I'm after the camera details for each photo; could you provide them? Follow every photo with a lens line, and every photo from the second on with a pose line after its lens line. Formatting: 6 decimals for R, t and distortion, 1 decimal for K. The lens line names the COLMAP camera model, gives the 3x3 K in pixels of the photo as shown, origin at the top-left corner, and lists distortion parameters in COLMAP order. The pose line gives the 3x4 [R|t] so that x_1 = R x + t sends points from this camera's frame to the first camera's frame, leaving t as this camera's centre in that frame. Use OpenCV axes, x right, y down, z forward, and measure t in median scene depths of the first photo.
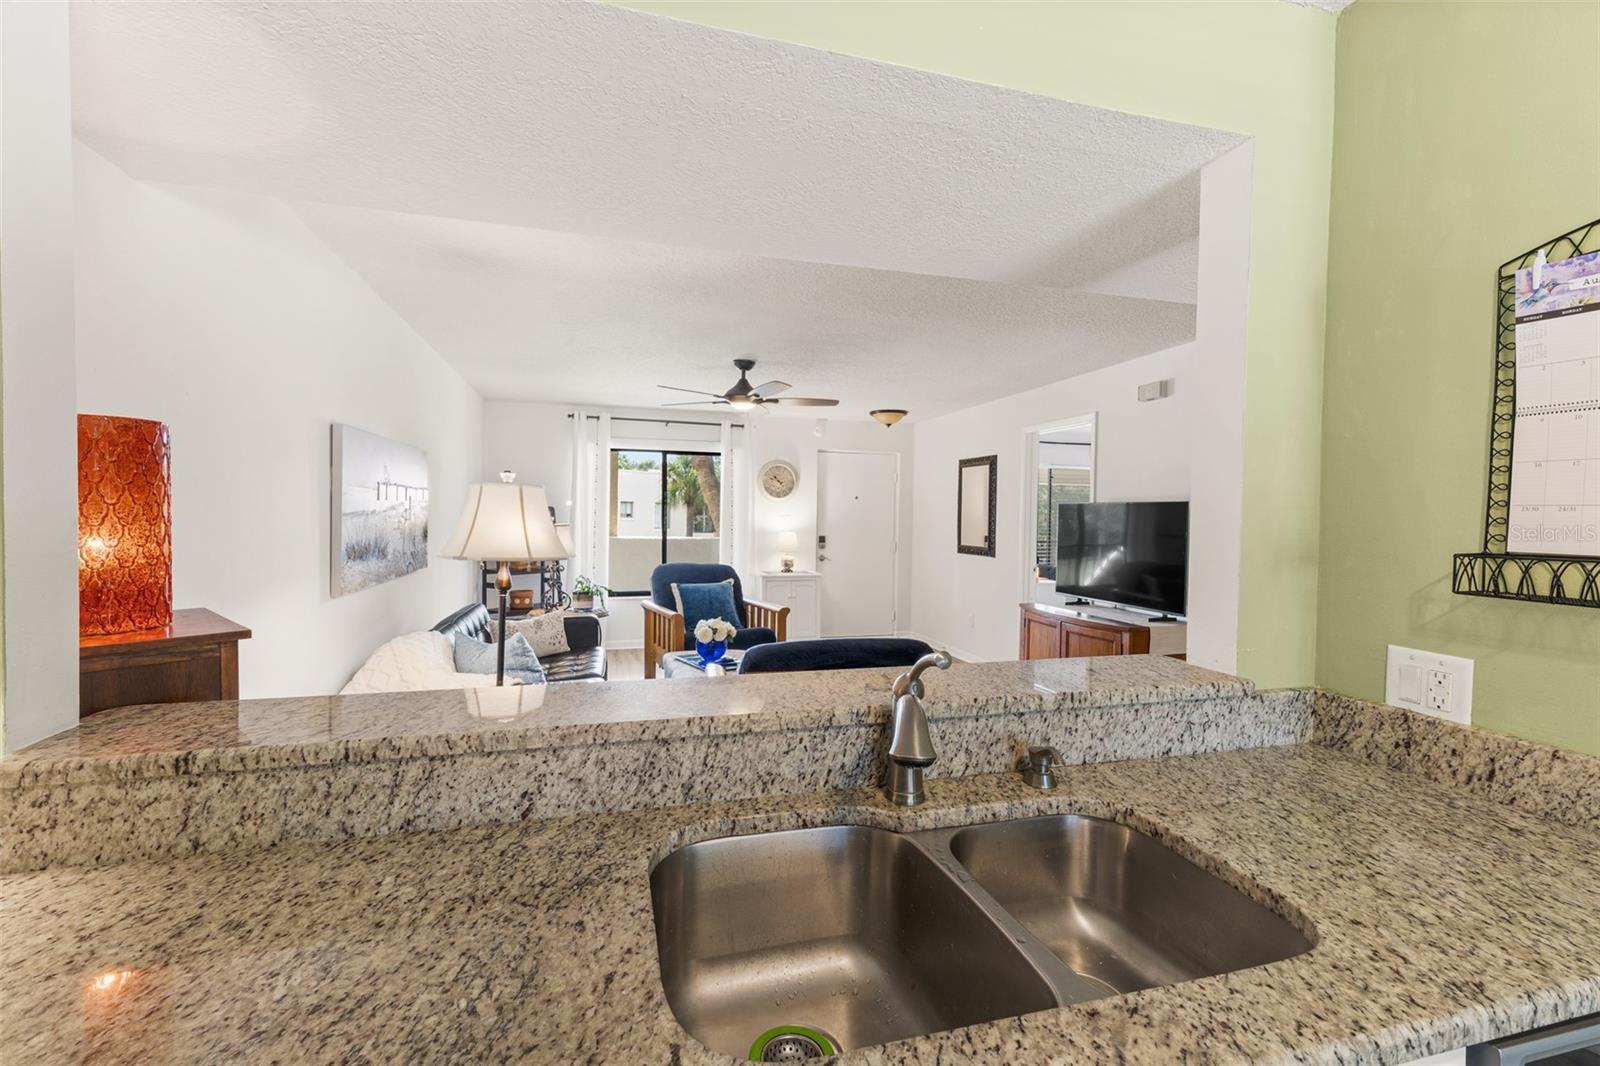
lens RADIAL K [[682.2, 0, 800.0], [0, 682.2, 533.0], [0, 0, 1]] dist [0.002064, 0.000007]
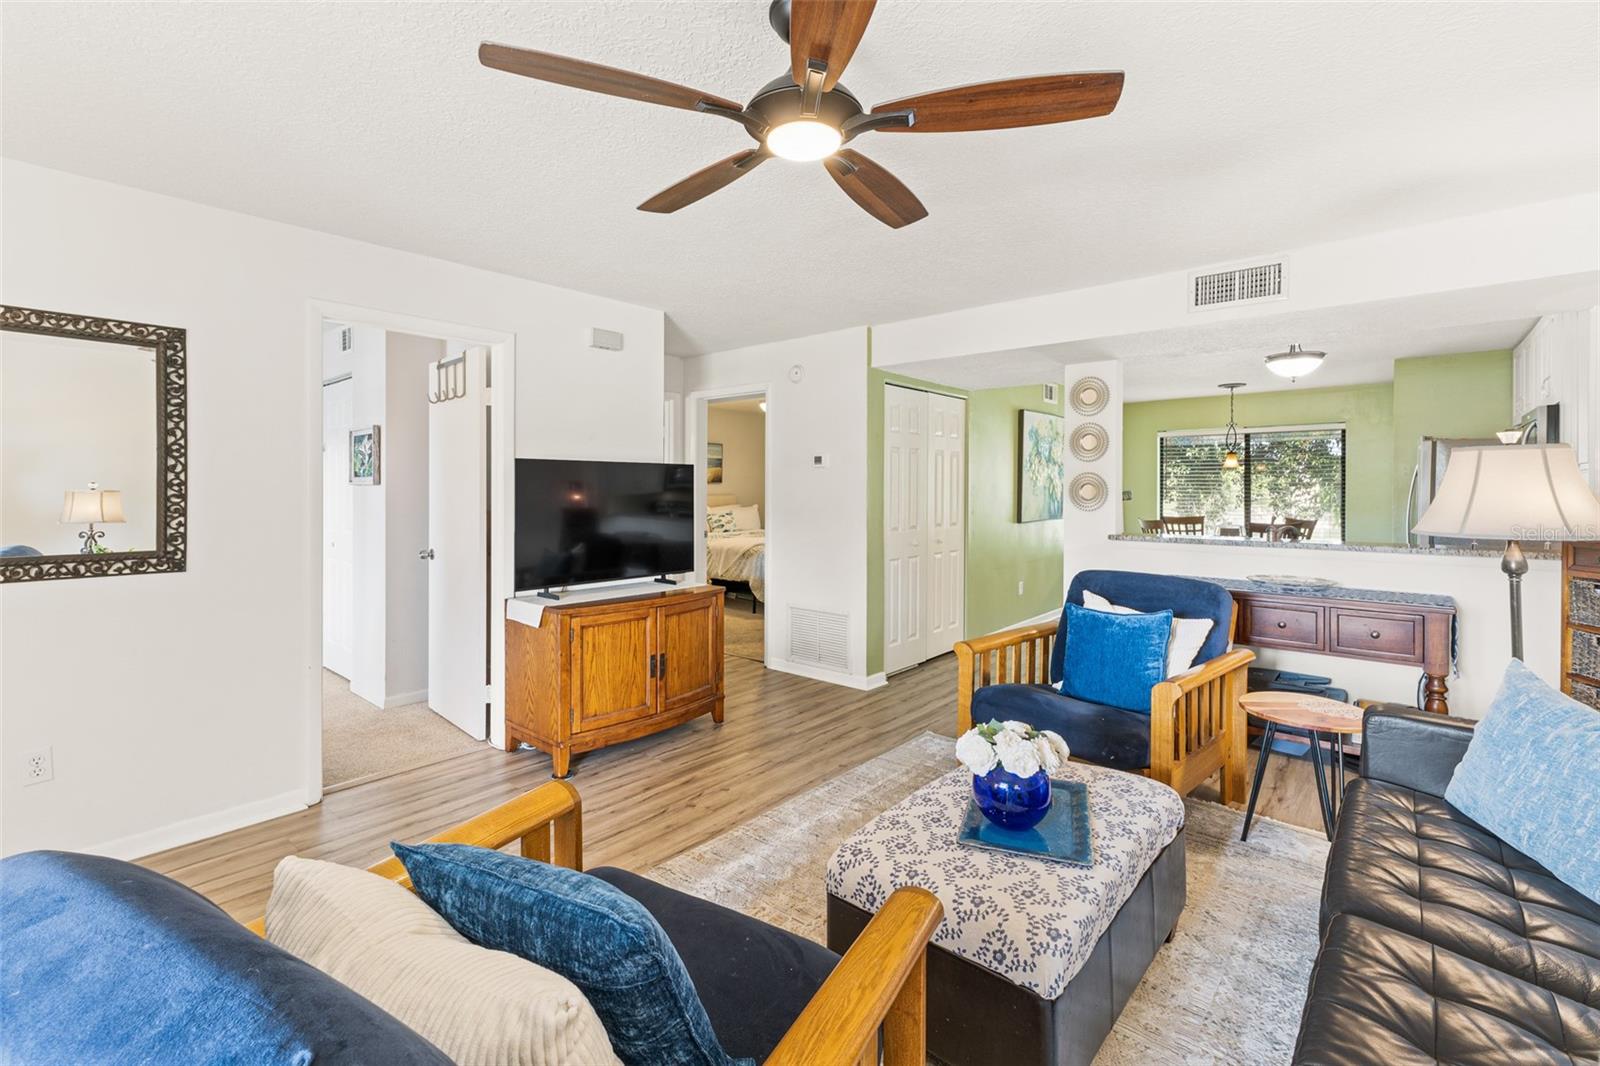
lens RADIAL K [[702.1, 0, 786.8], [0, 702.1, 491.7], [0, 0, 1]] dist [0.001876, 0.000131]
pose [[-0.536395, -0.019955, 0.843731, -0.418343], [0.012574, 0.999421, 0.031631, -0.033694], [-0.843873, 0.027576, -0.535833, 1.354123]]
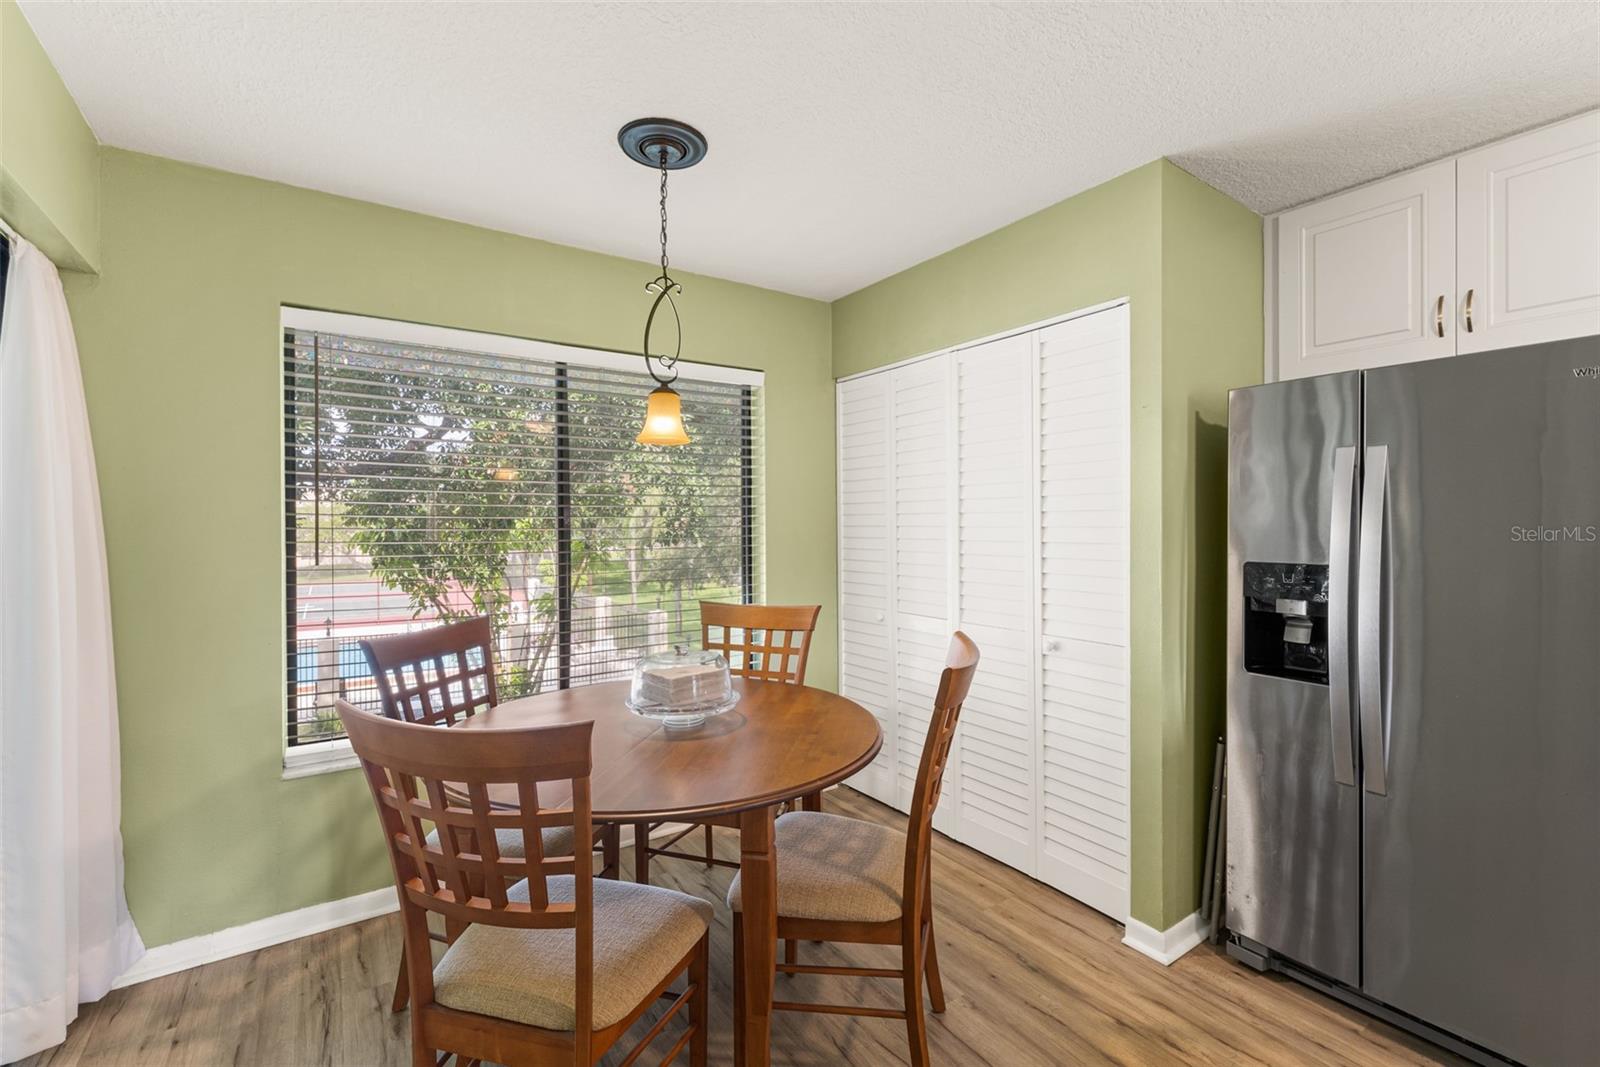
lens RADIAL K [[687.3, 0, 786.2], [0, 687.3, 525.2], [0, 0, 1]] dist [0.003684, 0.000566]
pose [[-0.952270, -0.010719, -0.305068, 0.535469], [-0.019007, 0.999526, 0.024208, 0.020078], [0.304664, 0.028851, -0.952023, -0.059948]]
